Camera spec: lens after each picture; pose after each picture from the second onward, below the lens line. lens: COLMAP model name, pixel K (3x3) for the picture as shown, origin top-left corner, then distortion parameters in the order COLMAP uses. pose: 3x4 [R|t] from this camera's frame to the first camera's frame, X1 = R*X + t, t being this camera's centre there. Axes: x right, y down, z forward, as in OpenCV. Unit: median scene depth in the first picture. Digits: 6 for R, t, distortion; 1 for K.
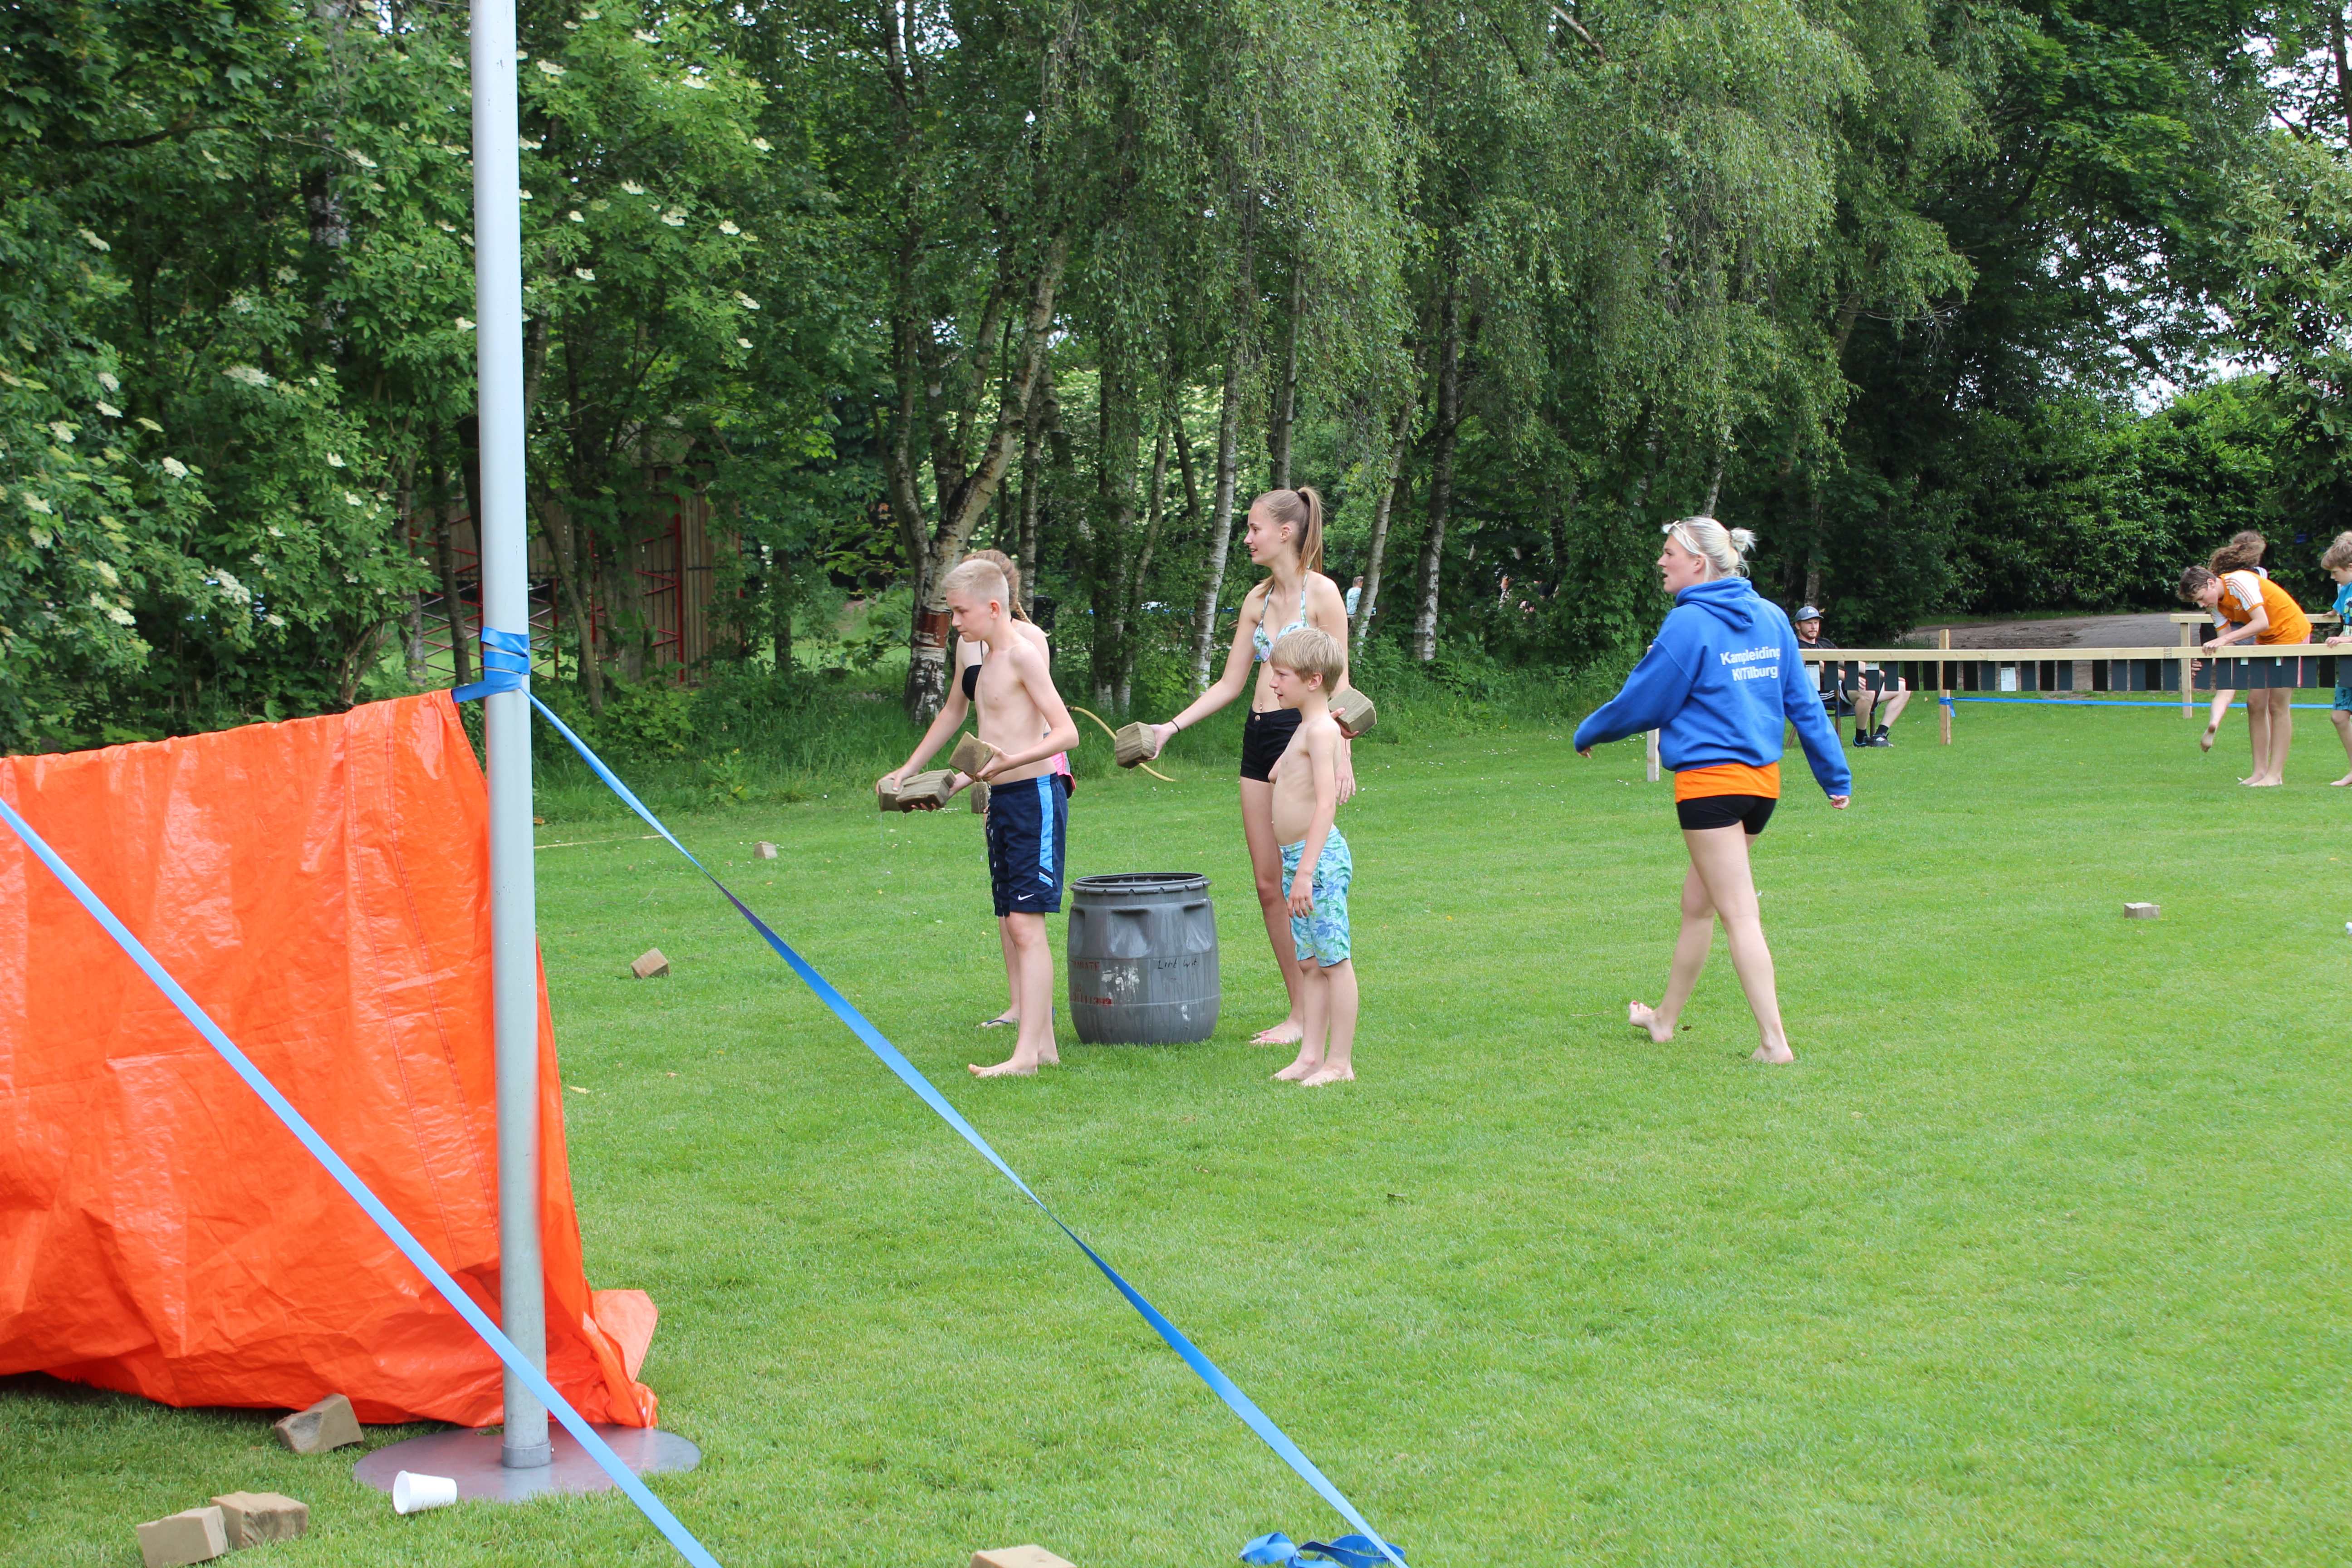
lens RADIAL K [[2495.5, 0, 1176.8], [0, 2495.5, 863.3], [0, 0, 1]] dist [0.004713, 0.000000]
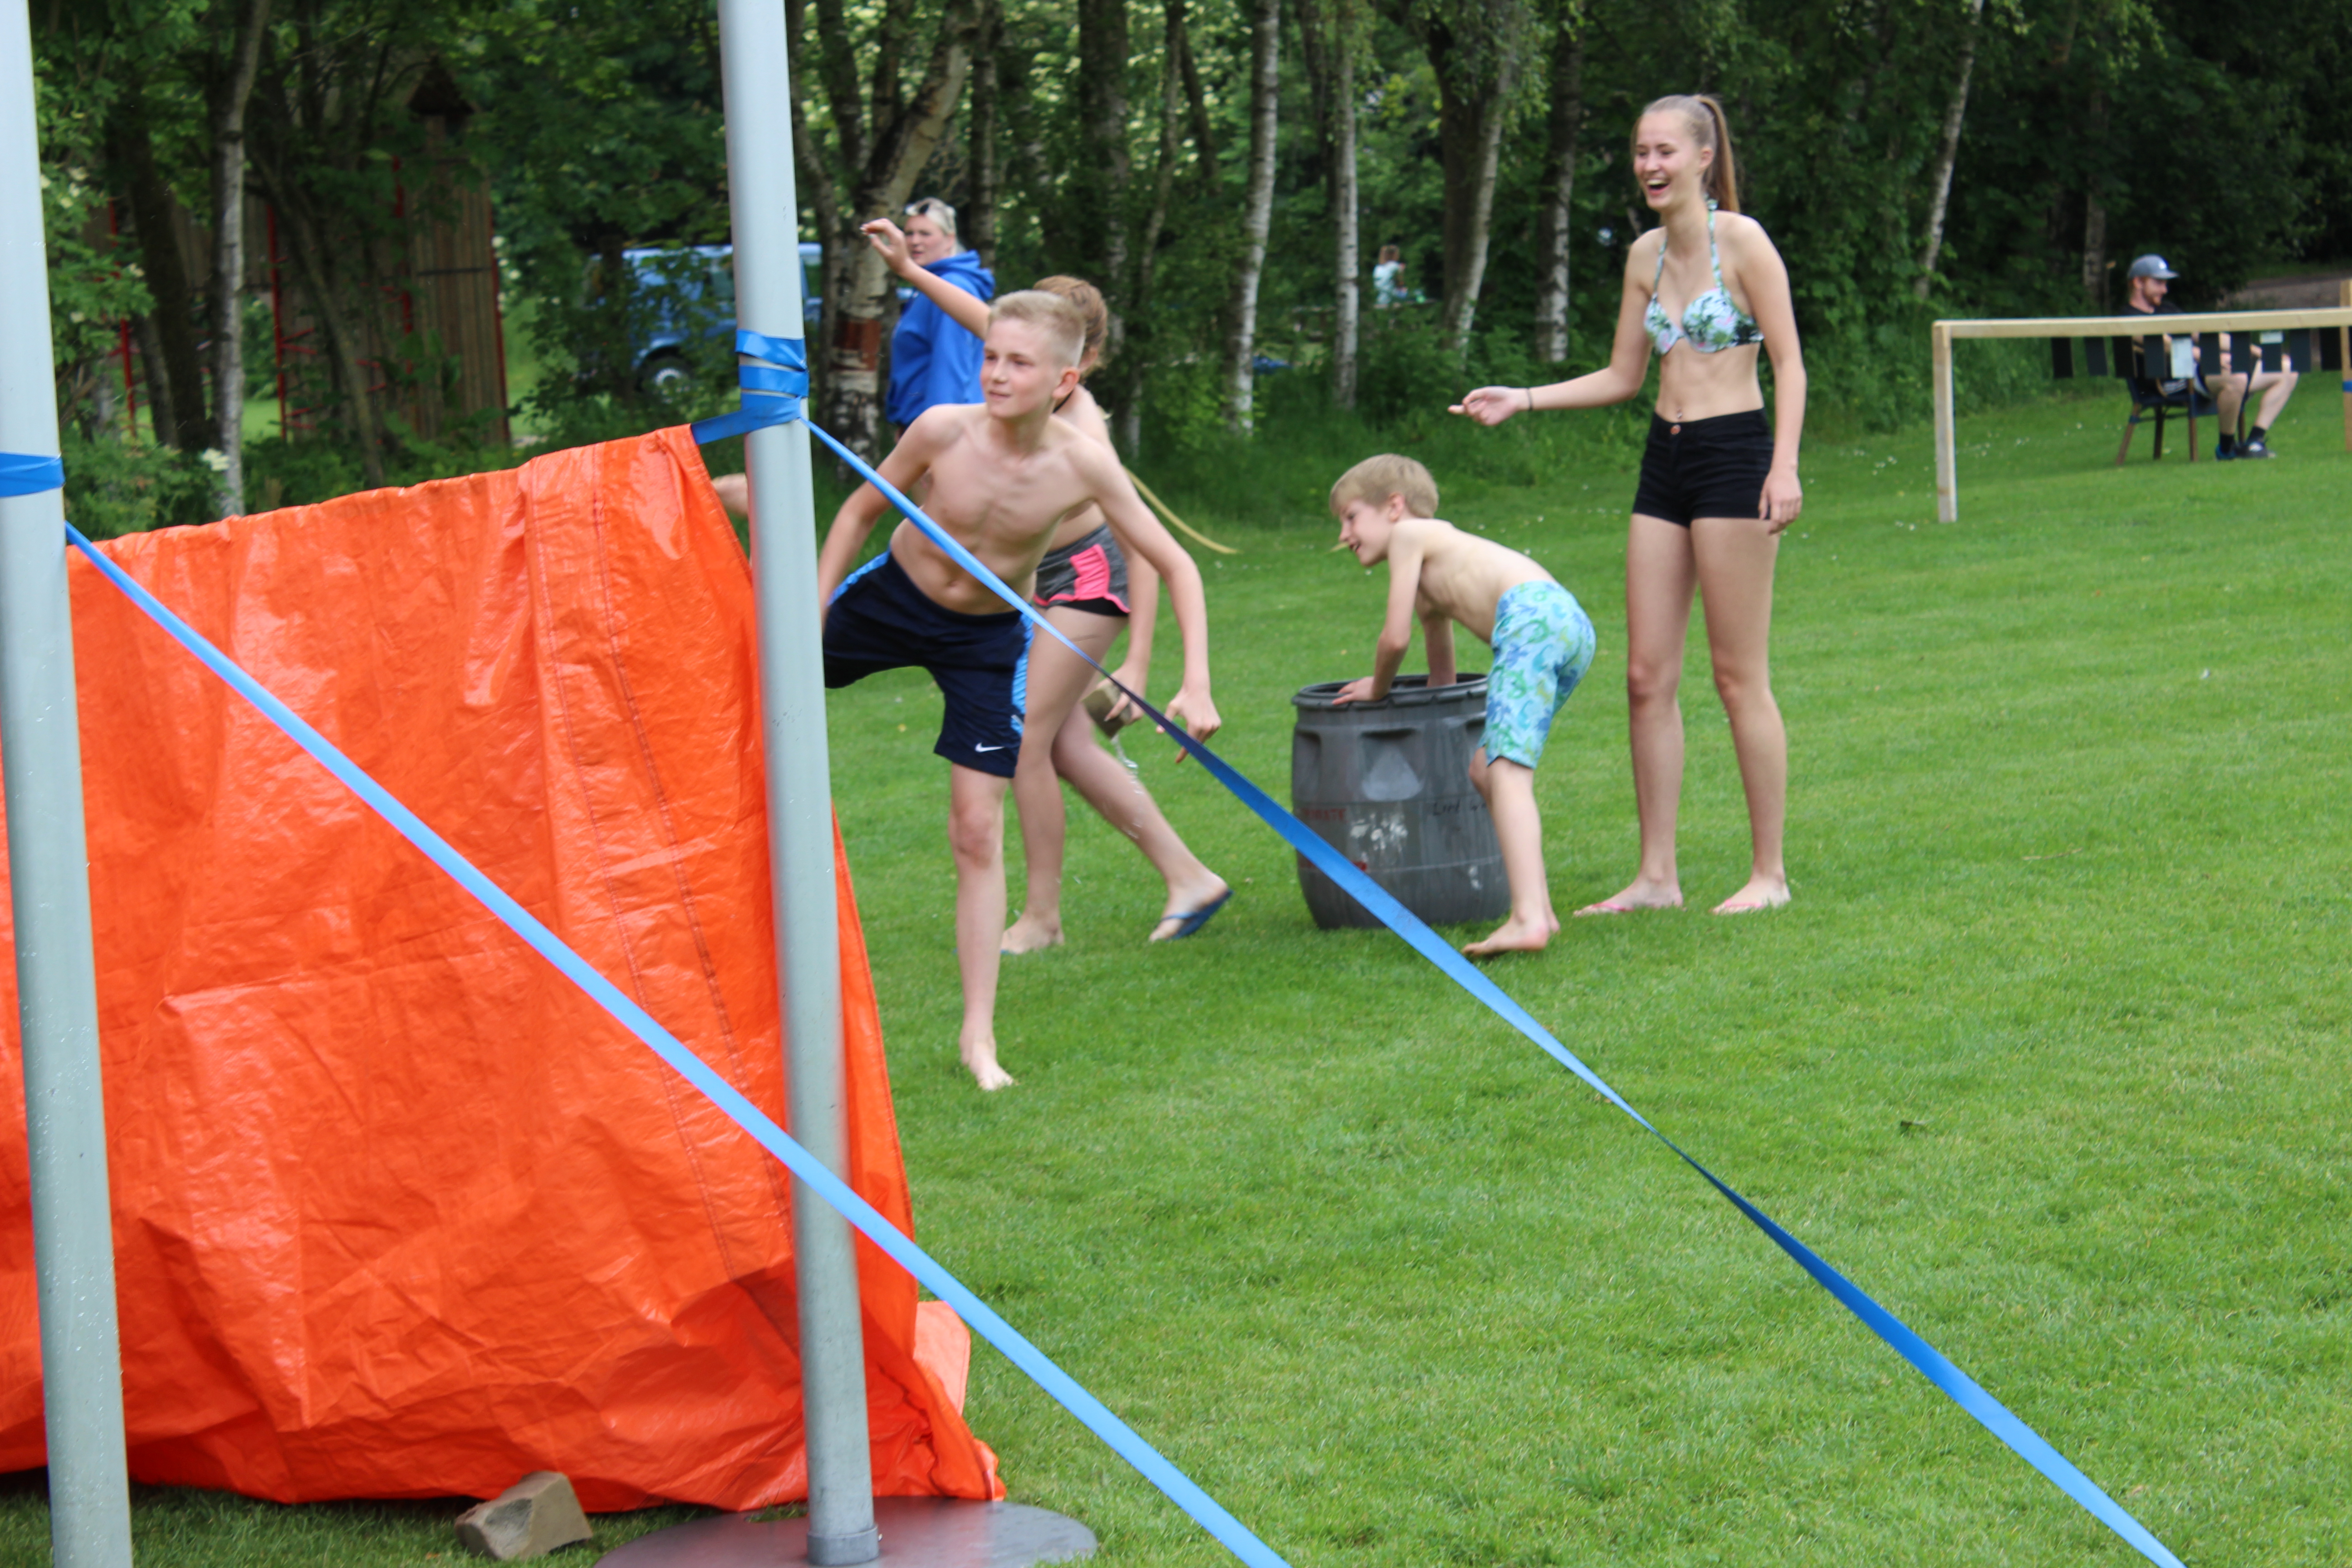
lens RADIAL K [[3663.5, 0, 1175.8], [0, 3663.5, 785.8], [0, 0, 1]] dist [0.050834, 0.000000]
pose [[0.998959, -0.043412, 0.014000, -0.158479], [0.042994, 0.998659, 0.028851, 0.004287], [-0.015234, -0.028219, 0.999486, 0.002564]]
